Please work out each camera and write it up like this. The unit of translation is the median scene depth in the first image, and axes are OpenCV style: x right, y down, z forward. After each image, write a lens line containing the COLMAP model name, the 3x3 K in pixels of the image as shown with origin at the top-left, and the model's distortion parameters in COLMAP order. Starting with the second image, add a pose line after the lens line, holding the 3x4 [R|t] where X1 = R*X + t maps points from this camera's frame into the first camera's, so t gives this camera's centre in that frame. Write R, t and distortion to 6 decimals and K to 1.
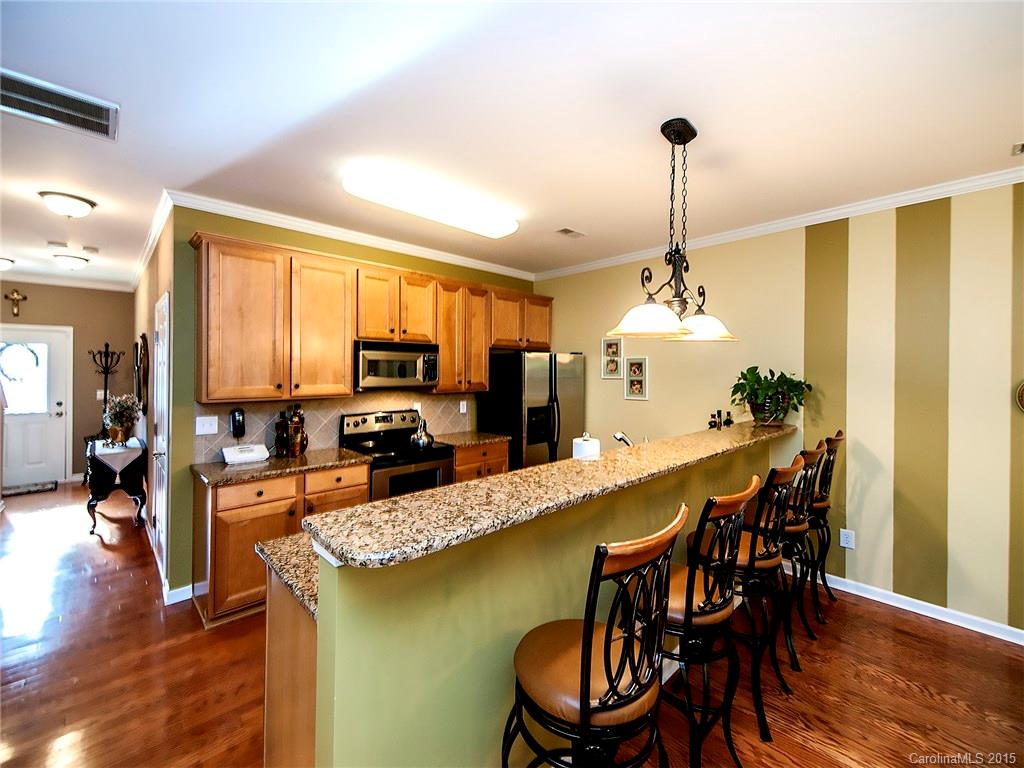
lens RADIAL K [[430.8, 0, 500.8], [0, 430.8, 370.4], [0, 0, 1]] dist [0.015341, -0.006685]
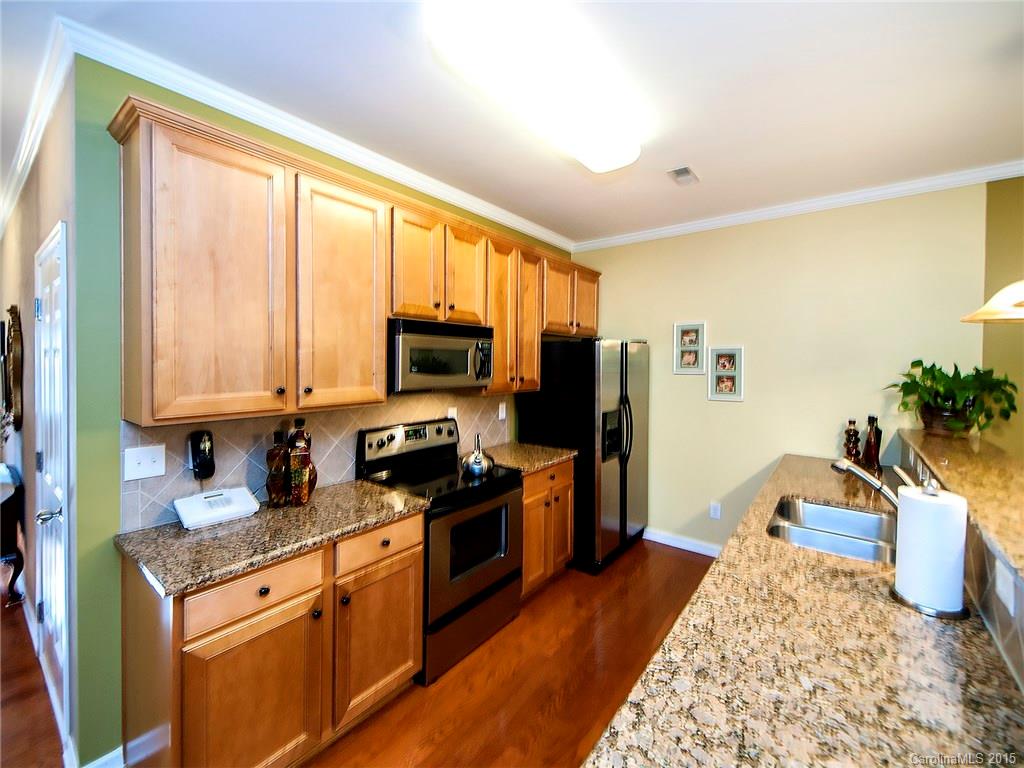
lens RADIAL K [[430.8, 0, 497.9], [0, 430.8, 368.7], [0, 0, 1]] dist [0.015341, -0.006685]
pose [[0.988884, -0.000149, 0.148690, -0.258287], [-0.002870, 0.999794, 0.020085, -0.006315], [-0.148662, -0.020289, 0.988680, 0.314698]]
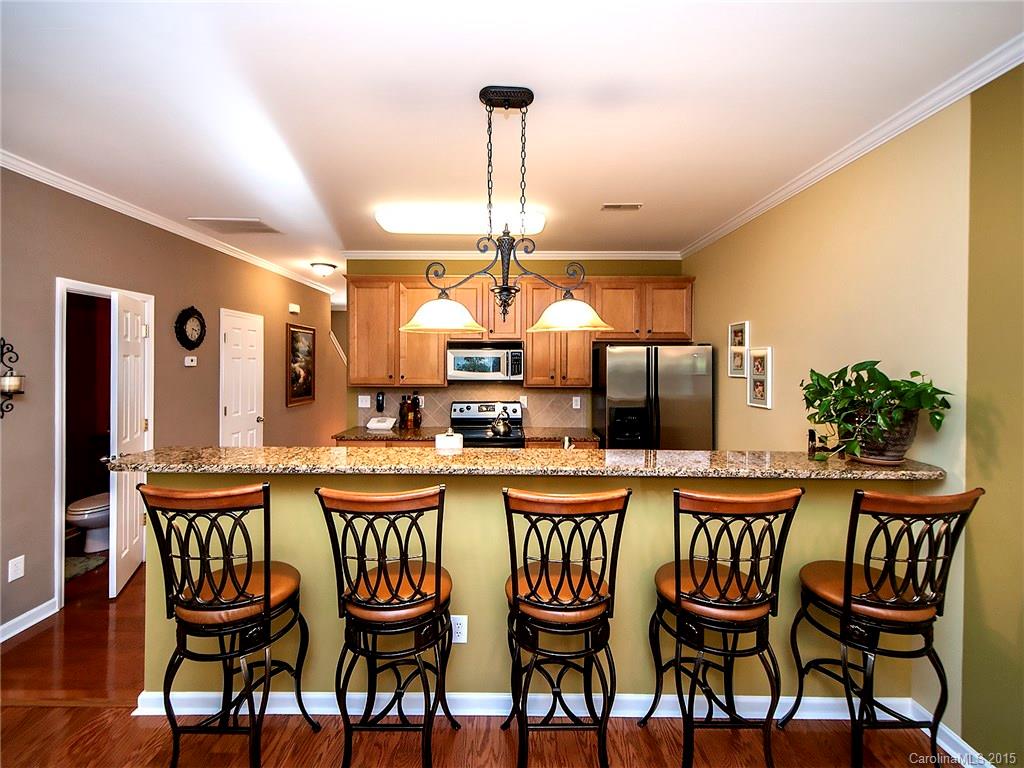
lens RADIAL K [[430.8, 0, 496.7], [0, 430.8, 362.4], [0, 0, 1]] dist [0.015341, -0.006685]
pose [[0.716835, -0.001215, -0.697241, 0.584006], [-0.000562, 0.999997, -0.002320, -0.005574], [0.697242, 0.002054, 0.716833, 0.206185]]
